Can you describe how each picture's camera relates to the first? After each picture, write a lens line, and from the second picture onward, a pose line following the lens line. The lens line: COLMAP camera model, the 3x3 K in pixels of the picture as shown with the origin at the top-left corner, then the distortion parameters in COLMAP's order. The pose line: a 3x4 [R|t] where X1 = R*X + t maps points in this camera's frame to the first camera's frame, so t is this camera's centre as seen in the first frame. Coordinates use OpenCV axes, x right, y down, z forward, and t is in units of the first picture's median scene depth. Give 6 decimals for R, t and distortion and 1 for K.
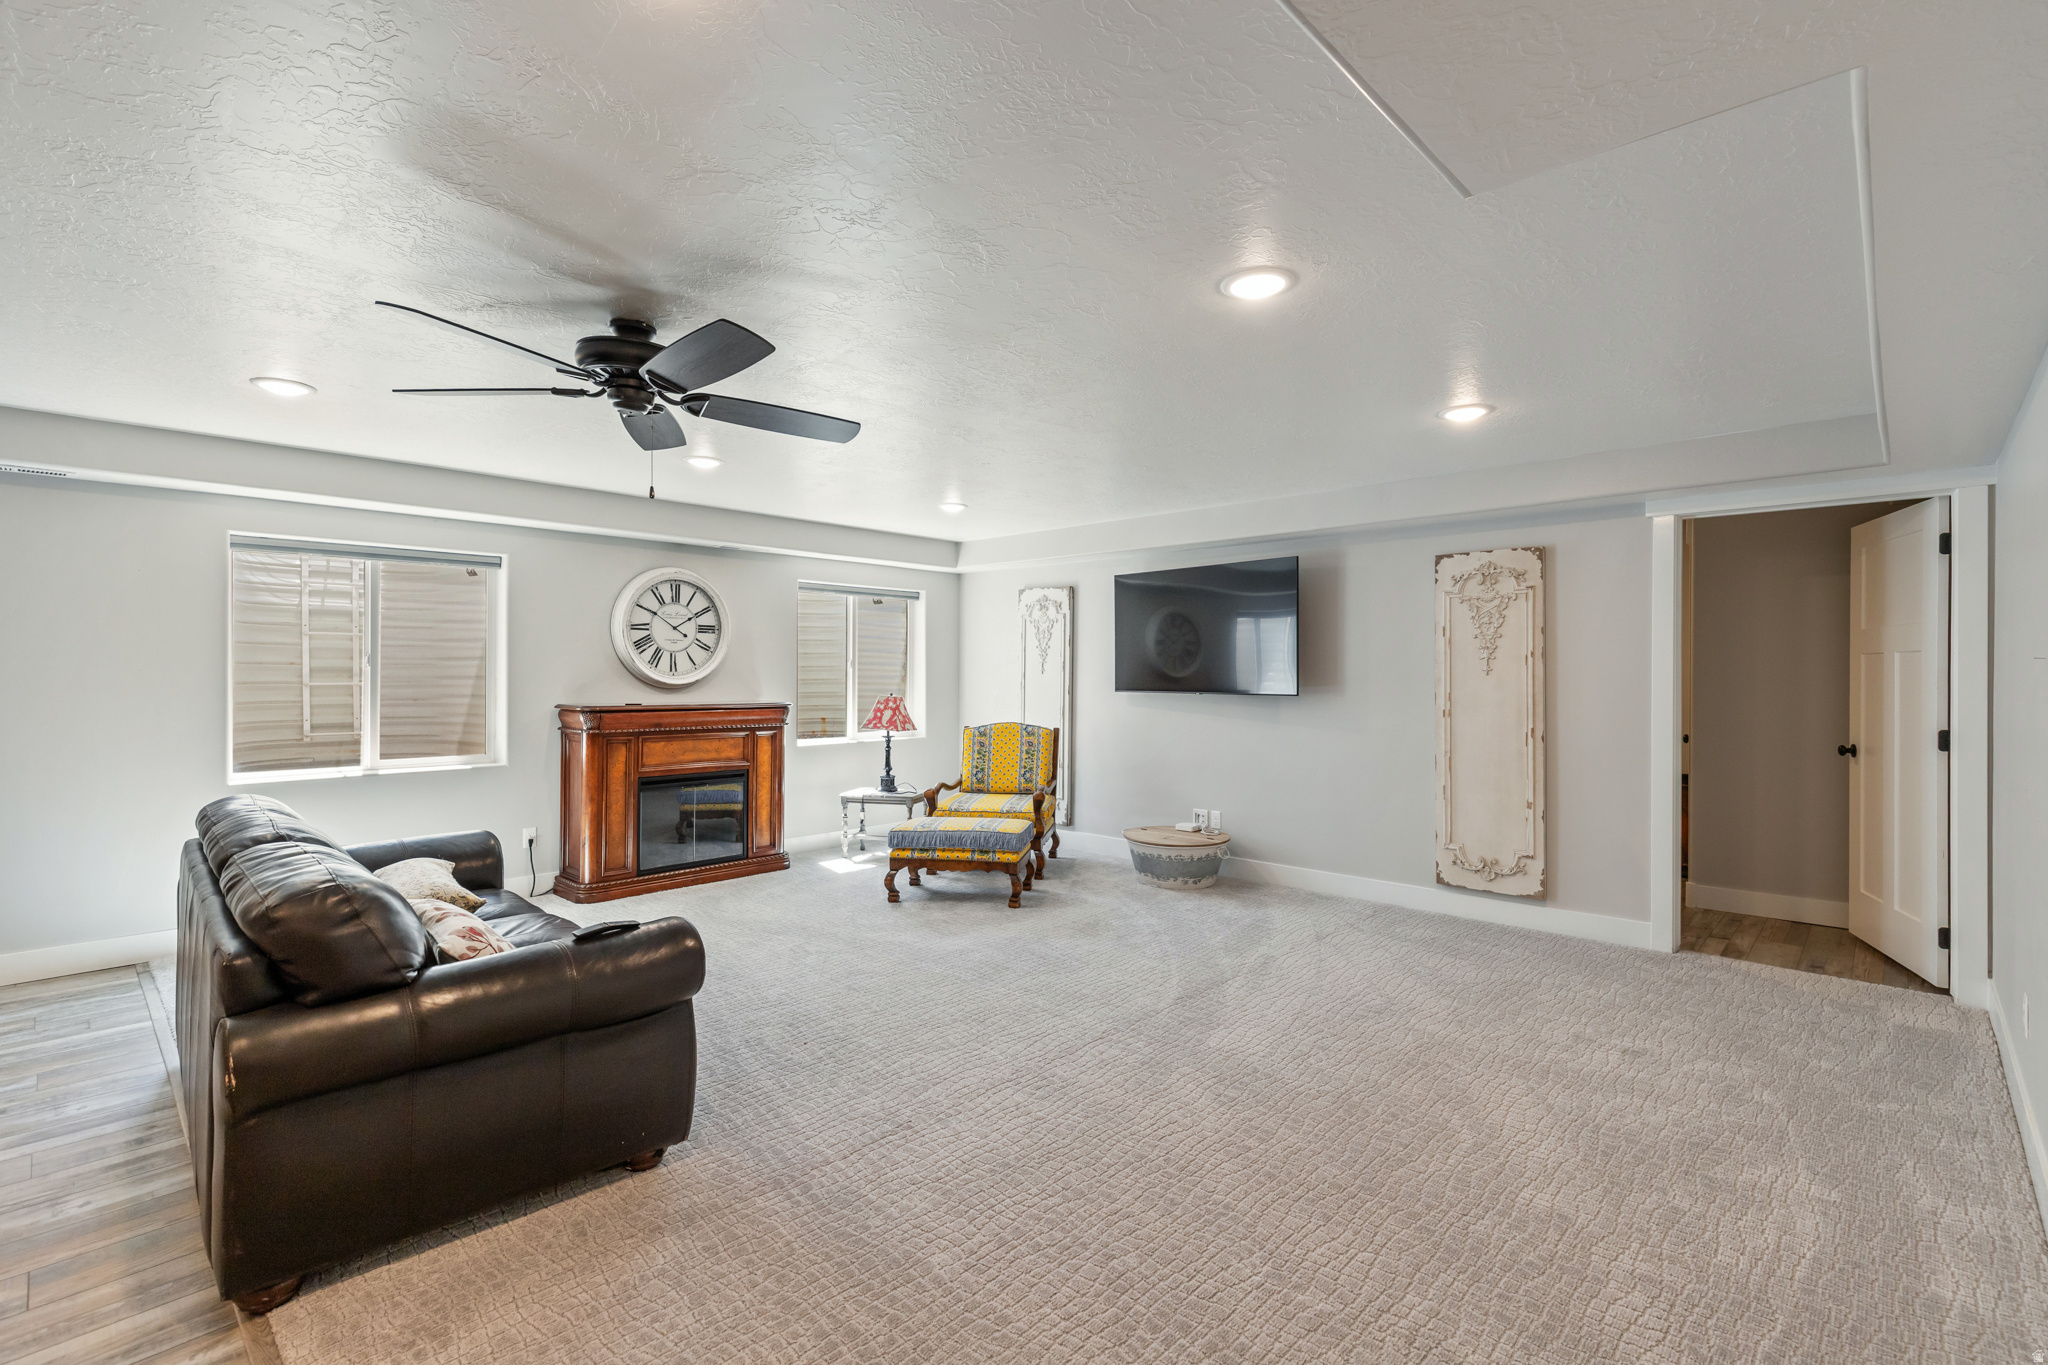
lens RADIAL K [[930.0, 0, 1012.7], [0, 930.0, 669.5], [0, 0, 1]] dist [0.008238, 0.000555]
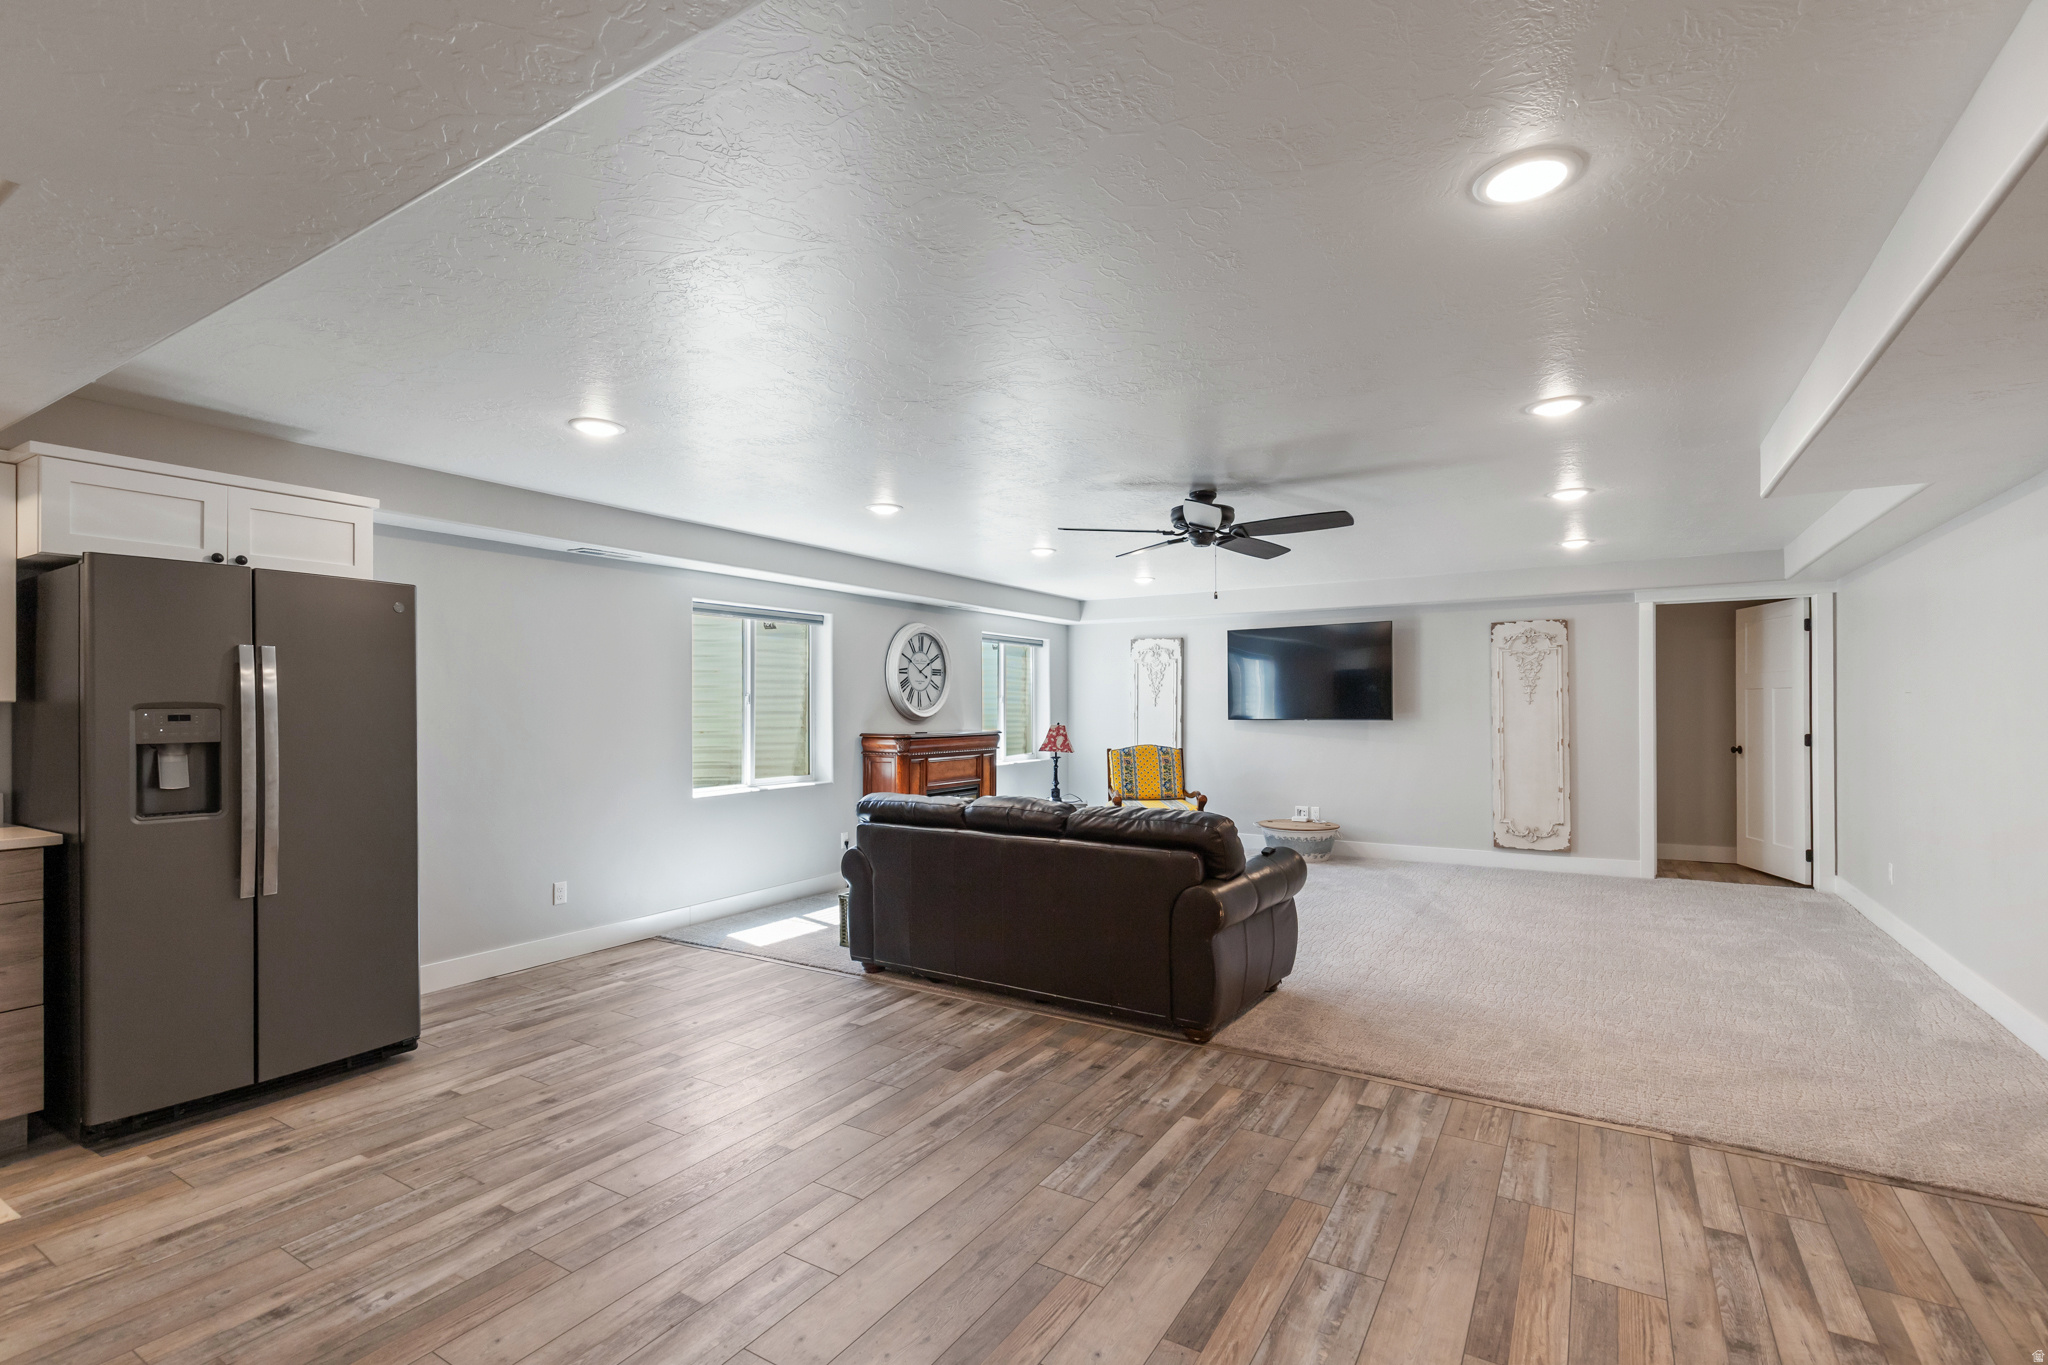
lens RADIAL K [[930.0, 0, 1026.5], [0, 930.0, 695.4], [0, 0, 1]] dist [0.008238, 0.000555]
pose [[0.979203, -0.005679, 0.202805, -0.541684], [0.007462, 0.999940, -0.008032, -0.002101], [-0.202748, 0.009378, 0.979186, -0.277493]]
